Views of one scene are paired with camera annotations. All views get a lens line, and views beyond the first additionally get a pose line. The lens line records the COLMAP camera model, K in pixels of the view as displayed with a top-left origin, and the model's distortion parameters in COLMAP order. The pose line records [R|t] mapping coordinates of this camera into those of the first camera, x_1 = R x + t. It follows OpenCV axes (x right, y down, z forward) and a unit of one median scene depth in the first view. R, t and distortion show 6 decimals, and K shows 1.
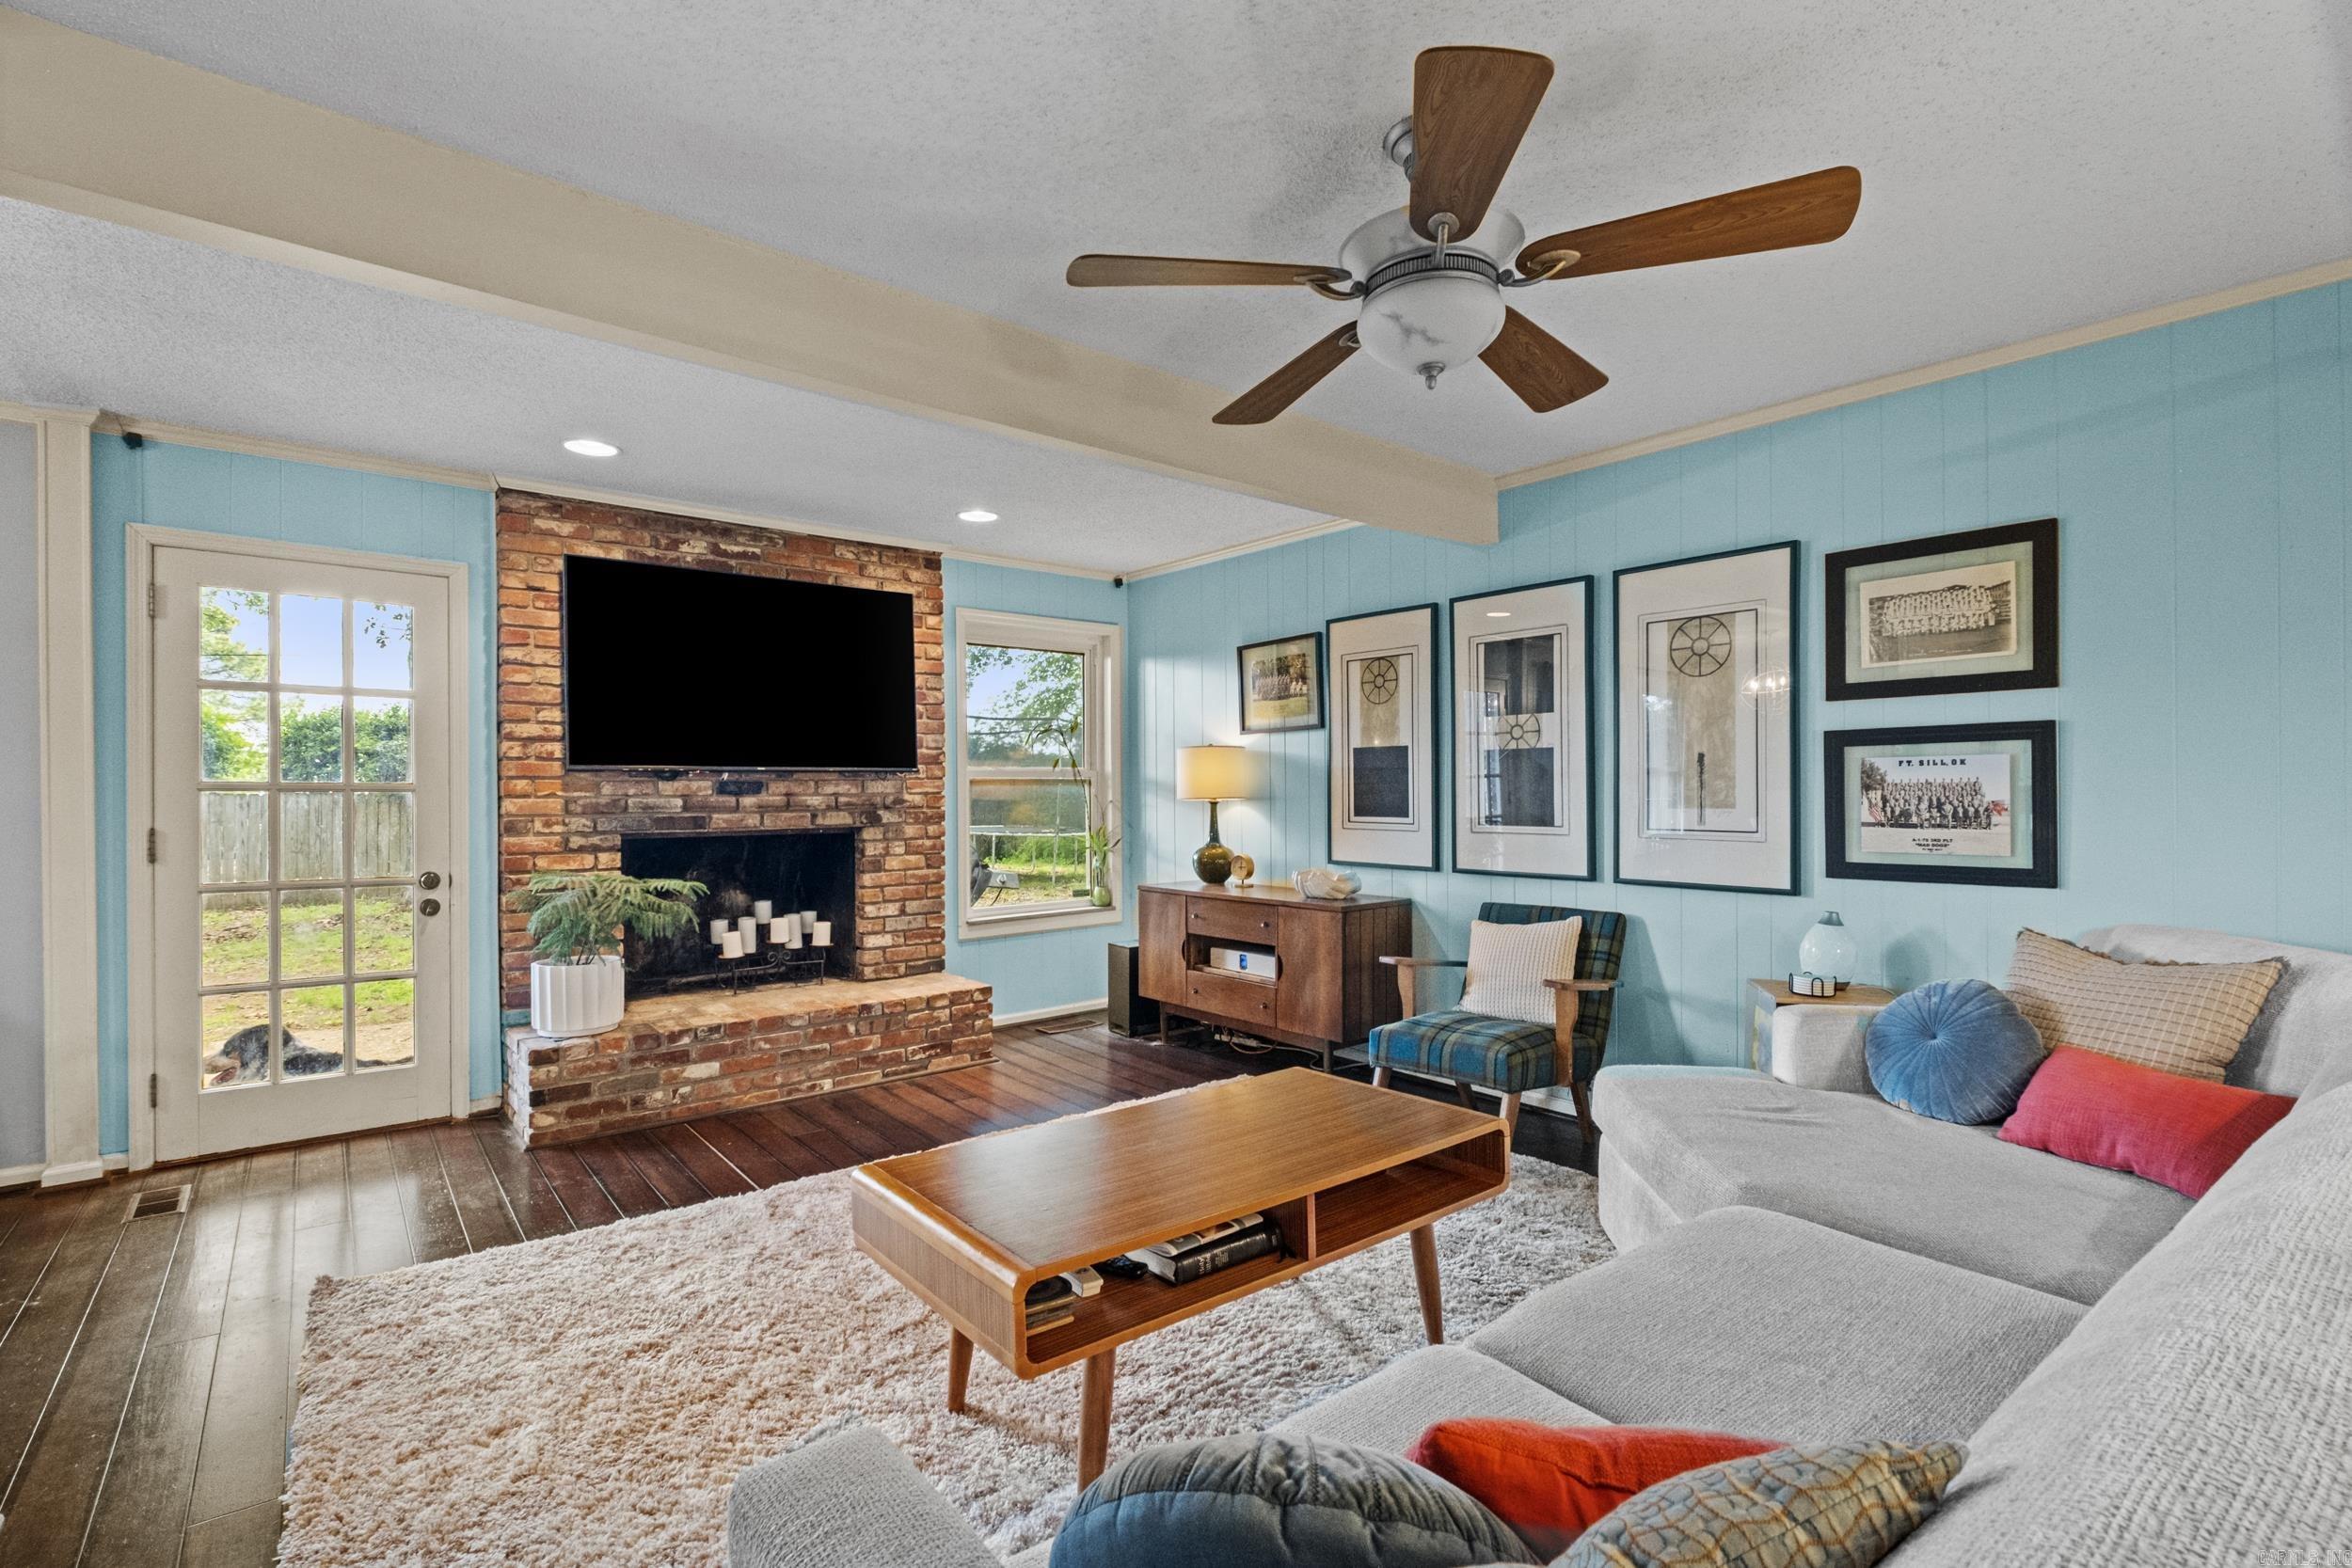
lens RADIAL K [[1063.7, 0, 1154.0], [0, 1063.7, 798.8], [0, 0, 1]] dist [-0.004453, -0.000262]
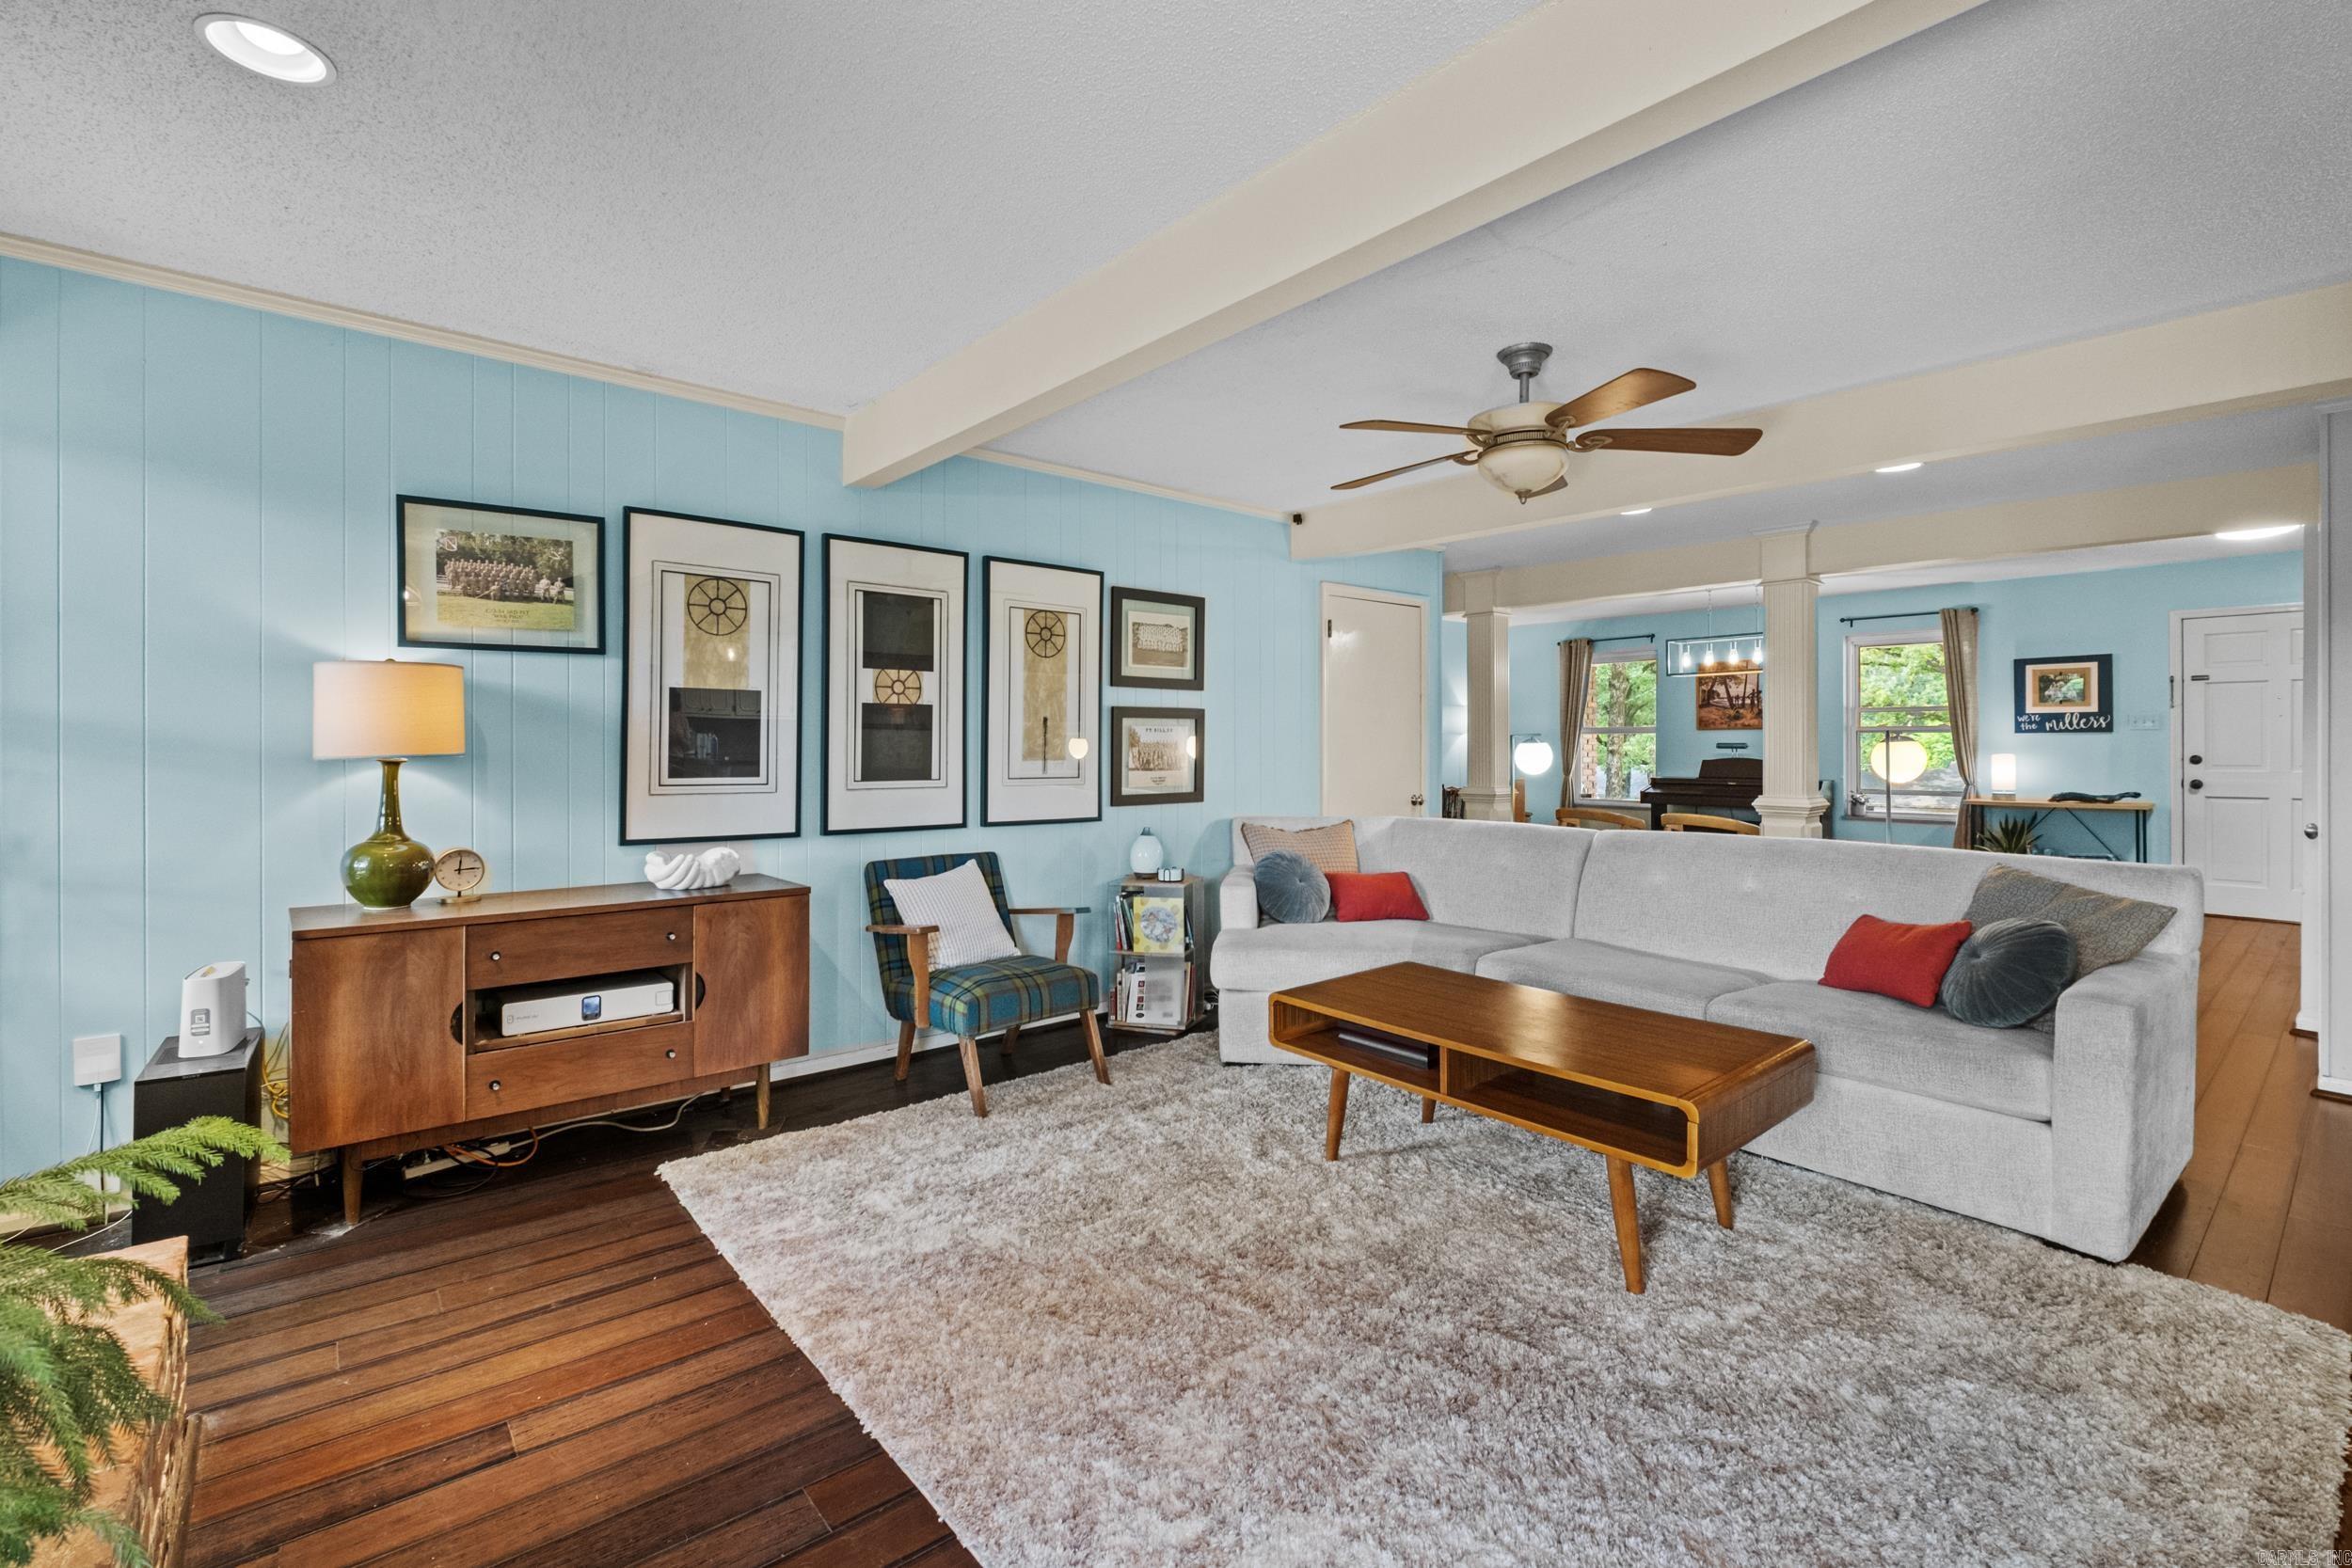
lens RADIAL K [[1036.4, 0, 1162.4], [0, 1036.4, 745.1], [0, 0, 1]] dist [-0.004832, -0.000058]
pose [[-0.025726, 0.006035, 0.999651, -0.626364], [0.003070, 0.999978, -0.005958, -0.001434], [-0.999664, 0.002916, -0.025744, 0.755811]]
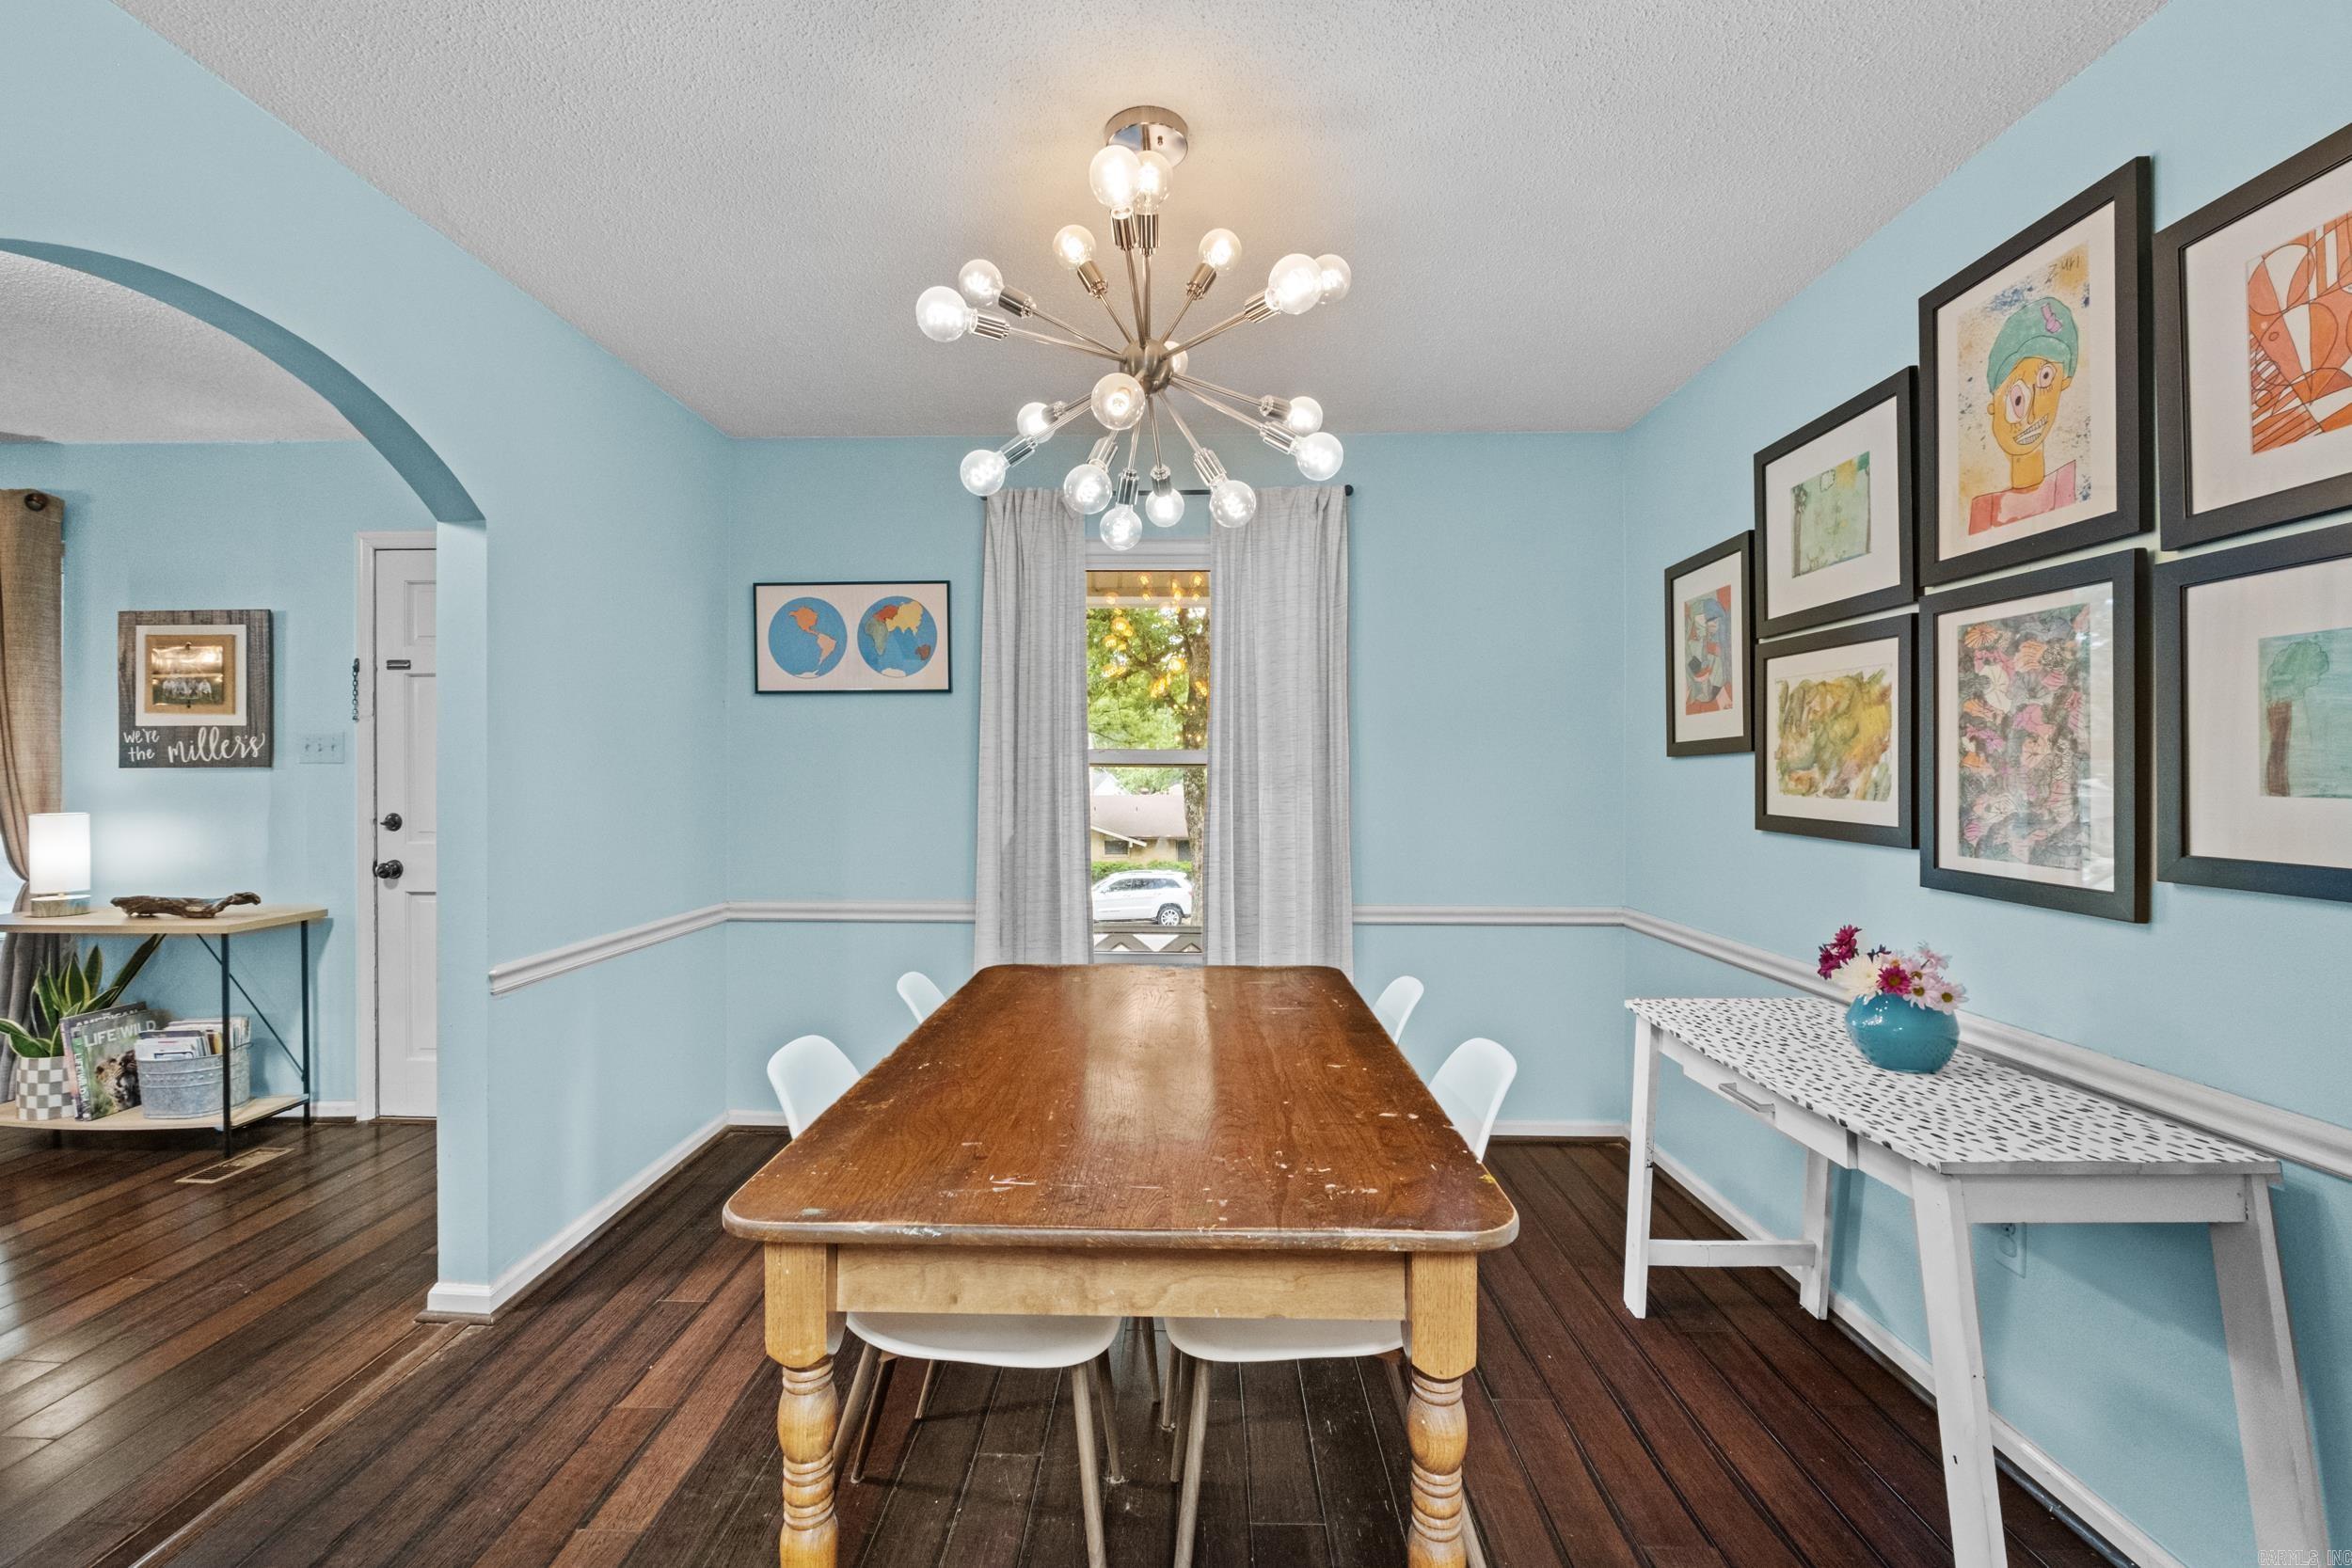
lens RADIAL K [[1036.1, 0, 1165.4], [0, 1036.1, 770.4], [0, 0, 1]] dist [-0.004494, -0.000420]
pose [[-0.761205, 0.009260, 0.648445, -0.044347], [0.004761, 0.999951, -0.008691, -0.015443], [-0.648494, -0.003529, -0.761212, -0.744928]]
